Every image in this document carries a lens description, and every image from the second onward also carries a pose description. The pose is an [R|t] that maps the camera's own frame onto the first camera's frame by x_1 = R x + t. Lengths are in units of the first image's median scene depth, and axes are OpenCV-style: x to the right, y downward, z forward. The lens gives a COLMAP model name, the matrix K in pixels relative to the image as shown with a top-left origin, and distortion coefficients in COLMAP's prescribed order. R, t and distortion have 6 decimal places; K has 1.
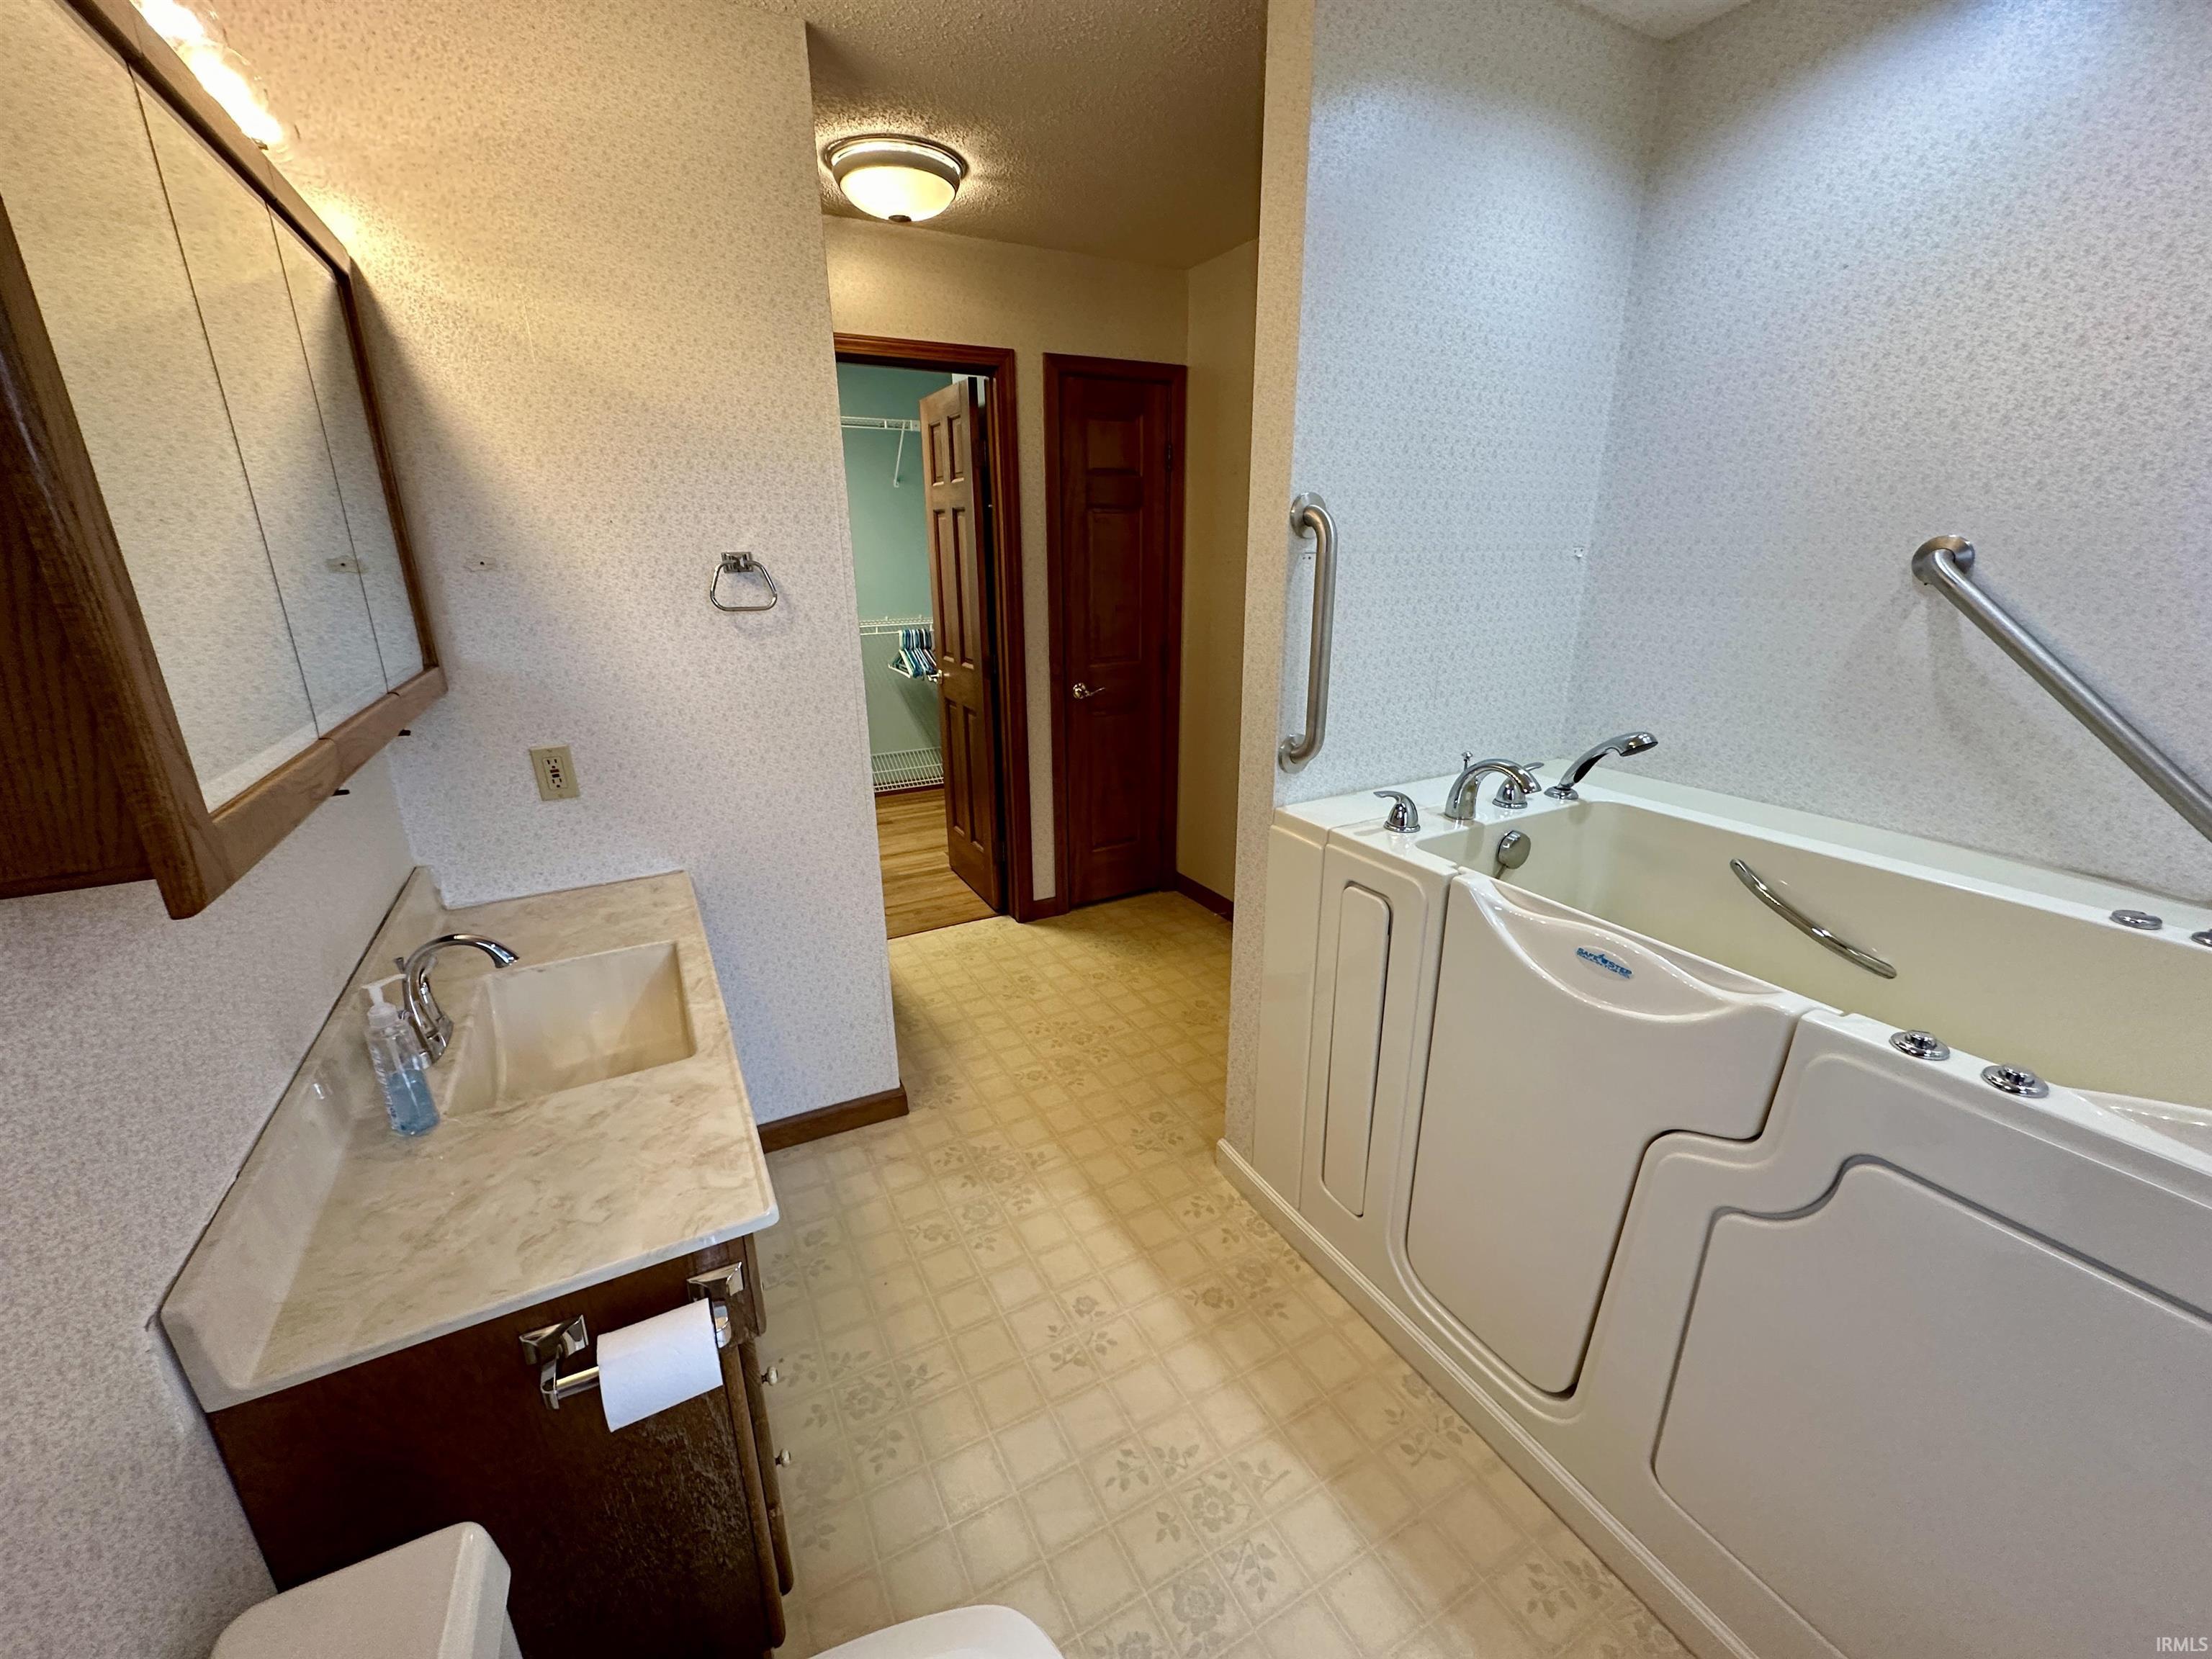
lens RADIAL K [[887.5, 0, 1102.7], [0, 887.5, 825.6], [0, 0, 1]] dist [-0.002299, 0.000331]
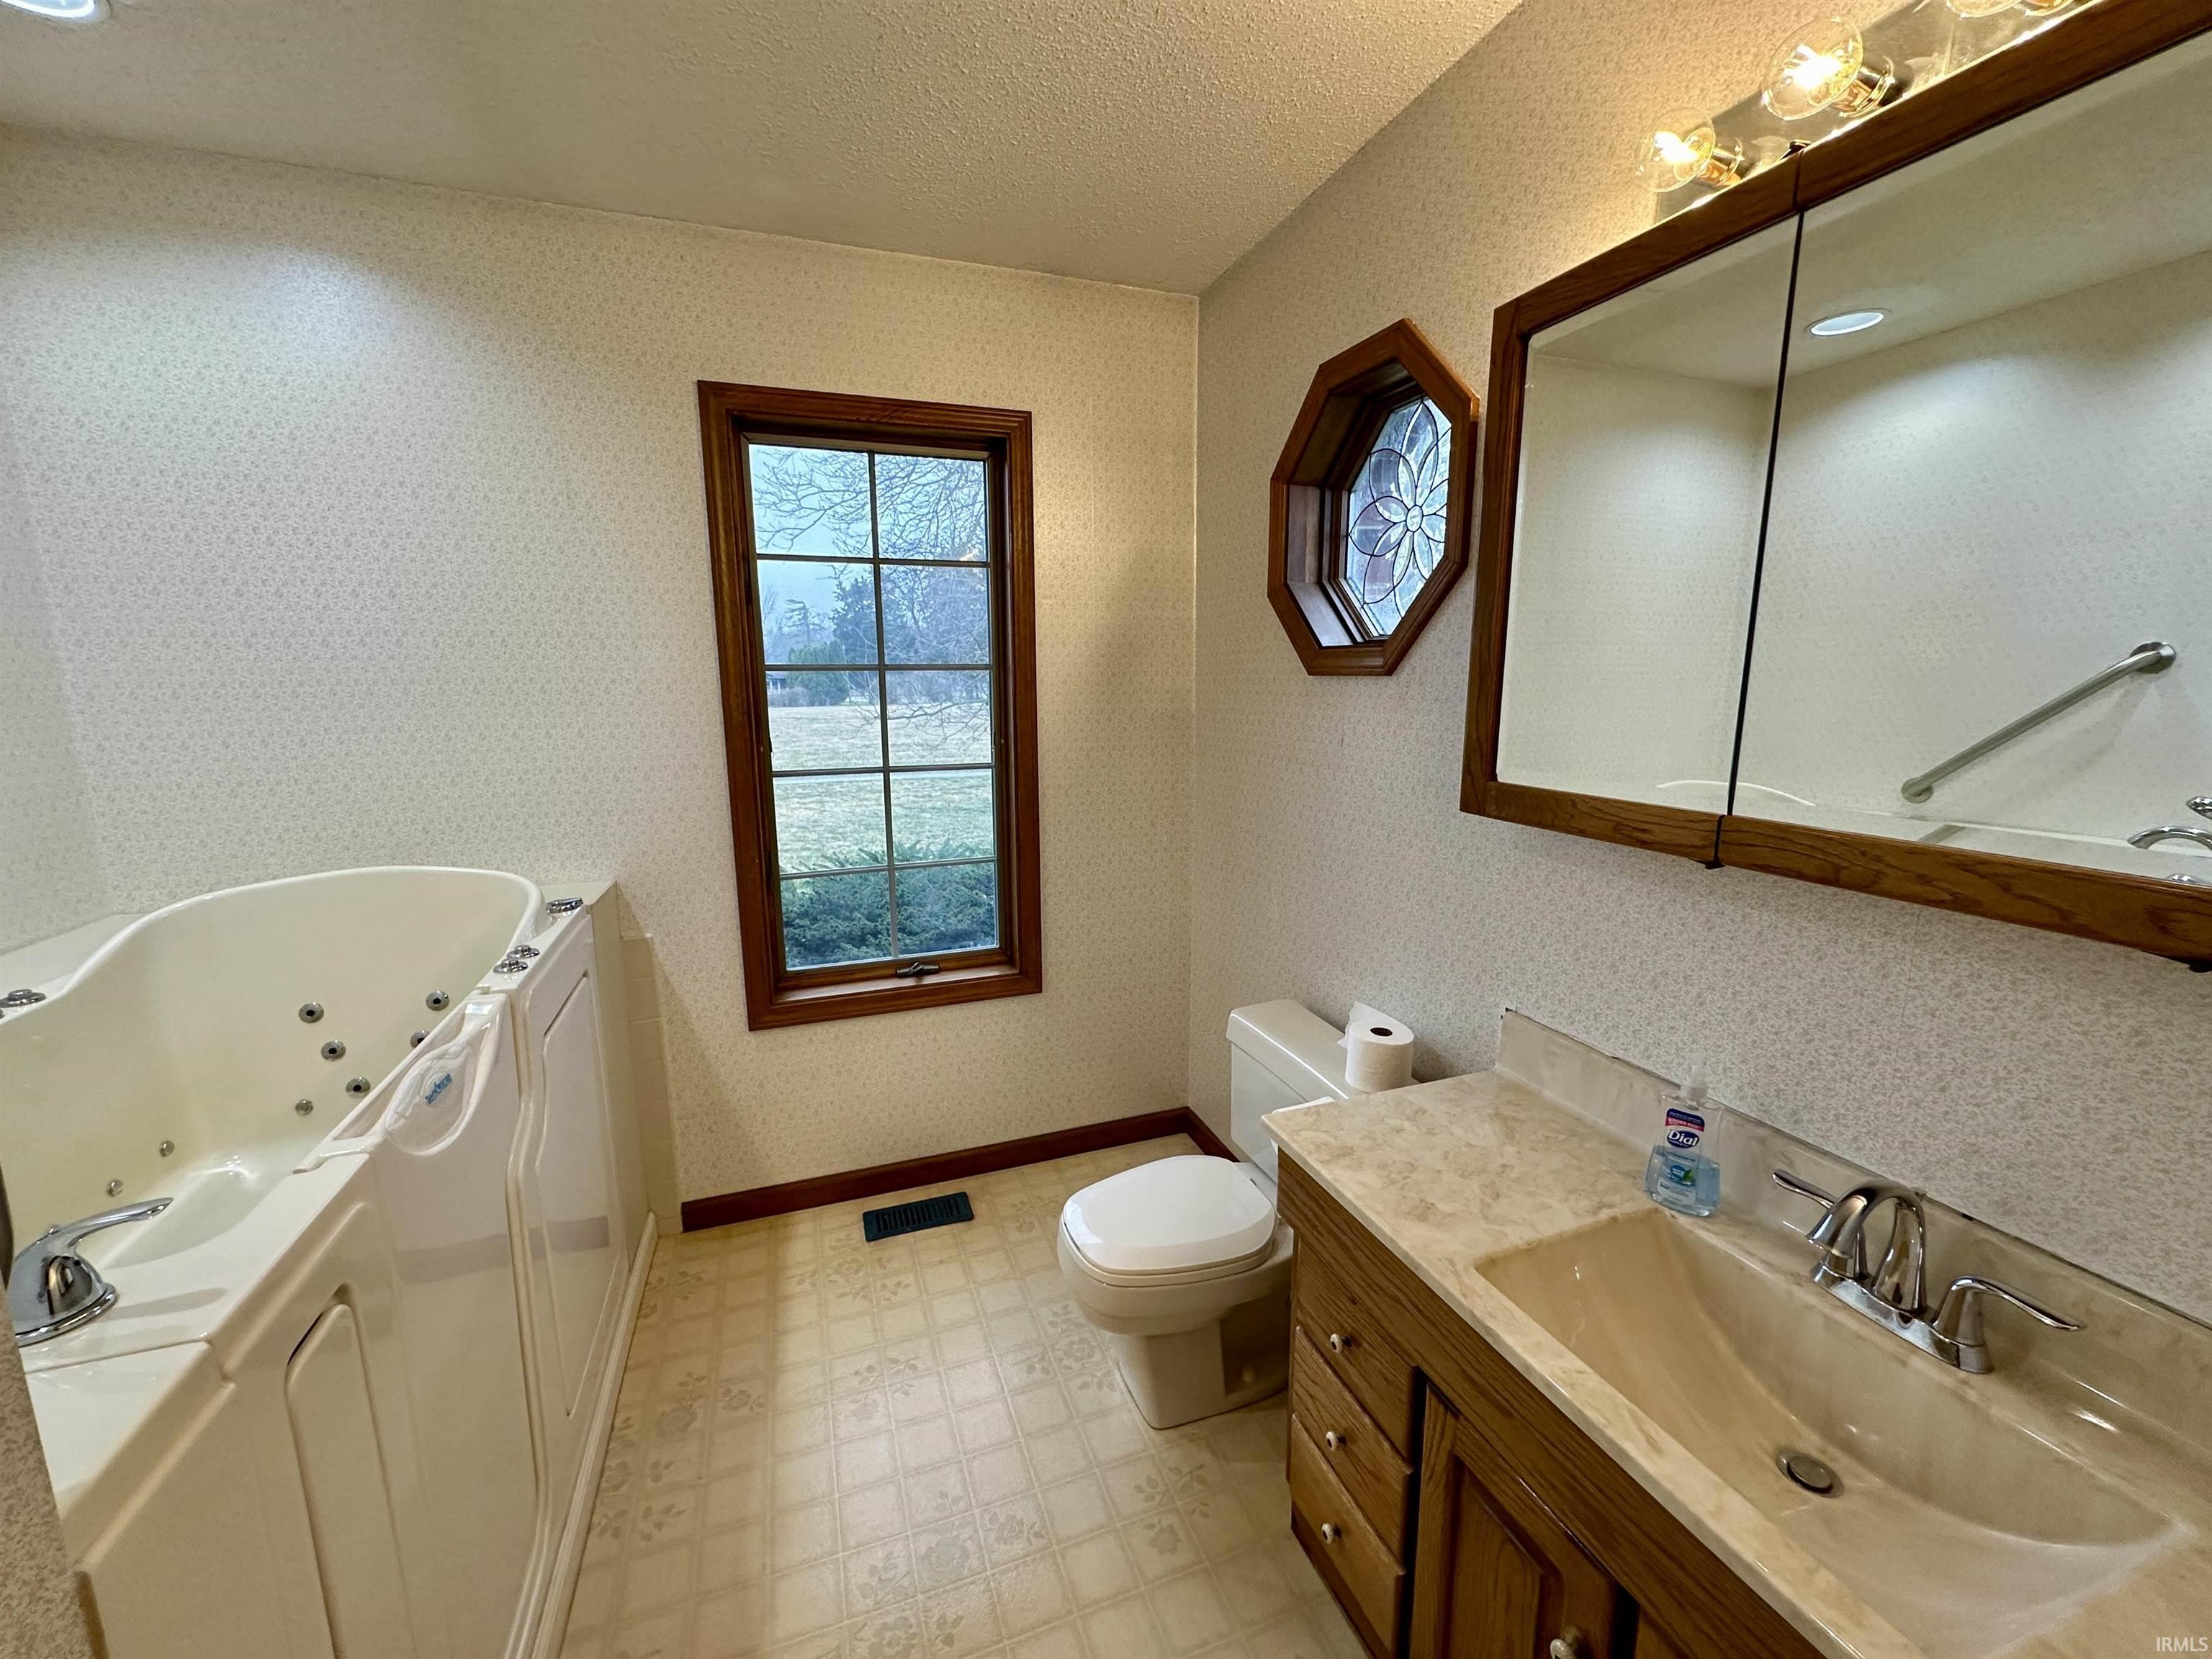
lens RADIAL K [[887.5, 0, 1102.7], [0, 887.5, 825.6], [0, 0, 1]] dist [-0.002299, 0.000331]
pose [[-0.989209, -0.010227, 0.146151, -0.204166], [0.058154, 0.888201, 0.455761, -0.378482], [-0.134472, 0.459342, -0.878022, 1.275716]]
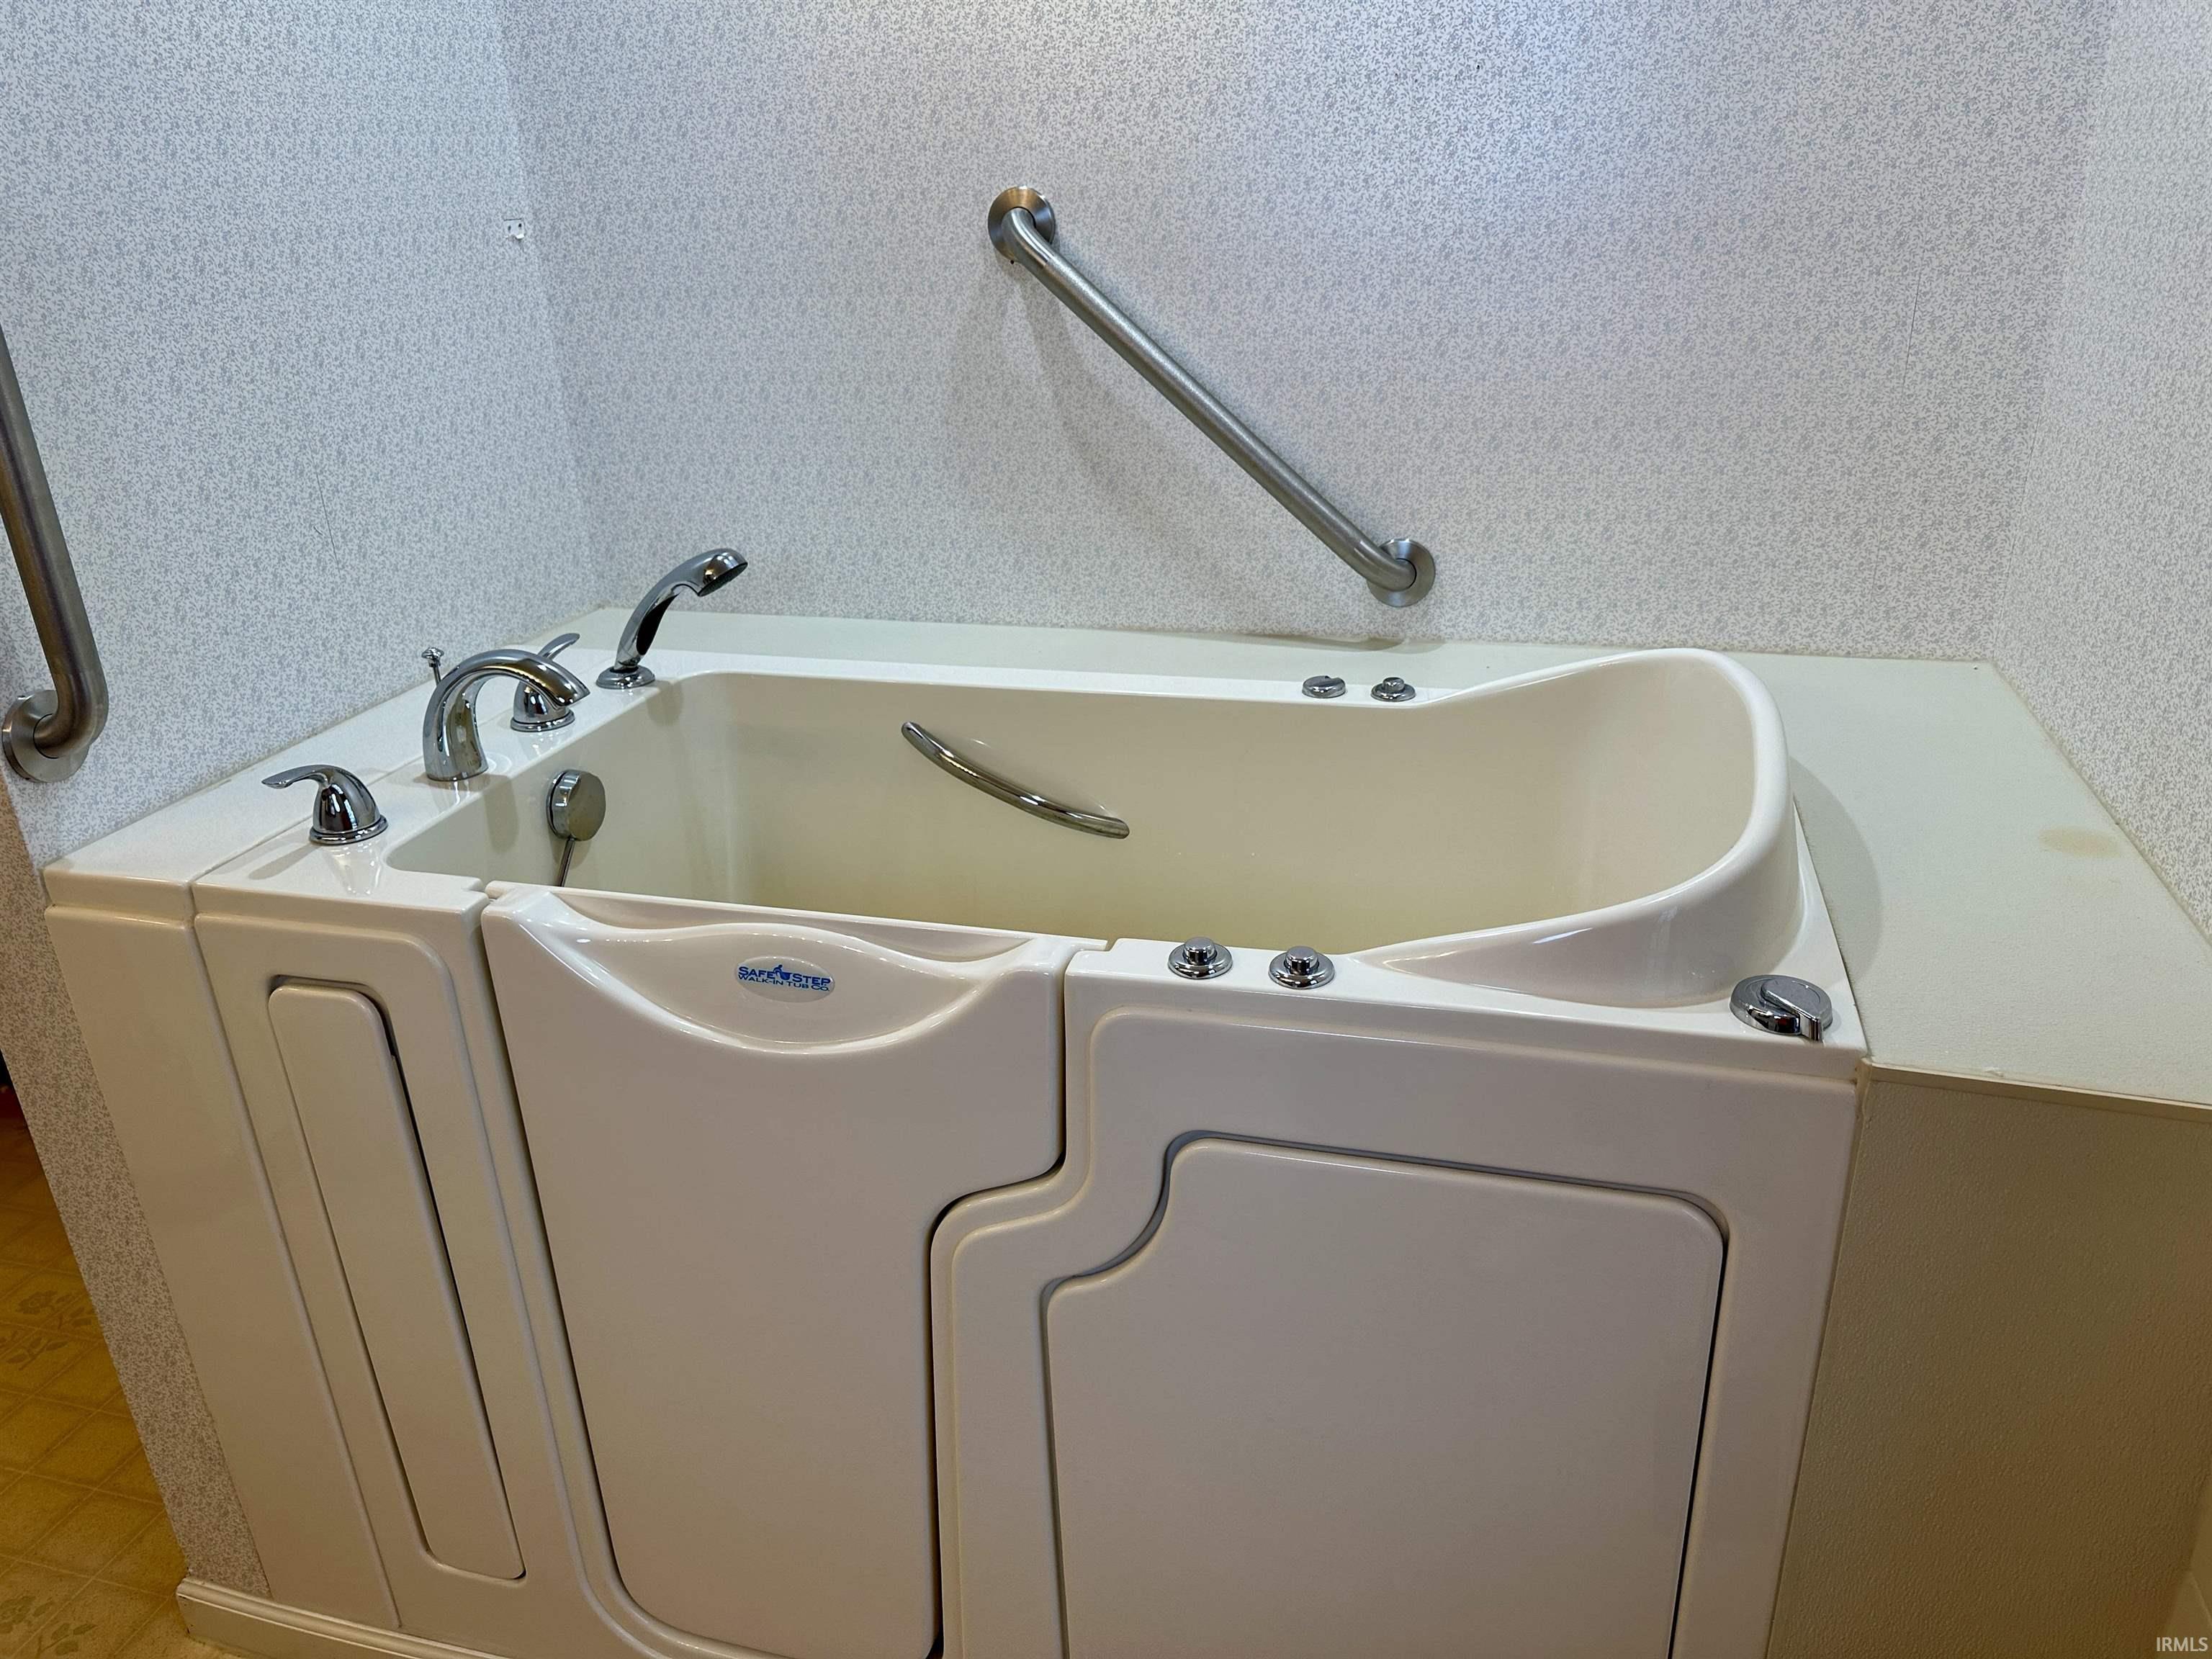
lens RADIAL K [[1528.7, 0, 1114.0], [0, 1528.7, 818.3], [0, 0, 1]] dist [0.125417, -0.180379]
pose [[0.685665, -0.300149, 0.663154, 0.064224], [0.247075, 0.952910, 0.175832, -0.054012], [-0.684702, 0.043287, 0.727536, 0.097311]]
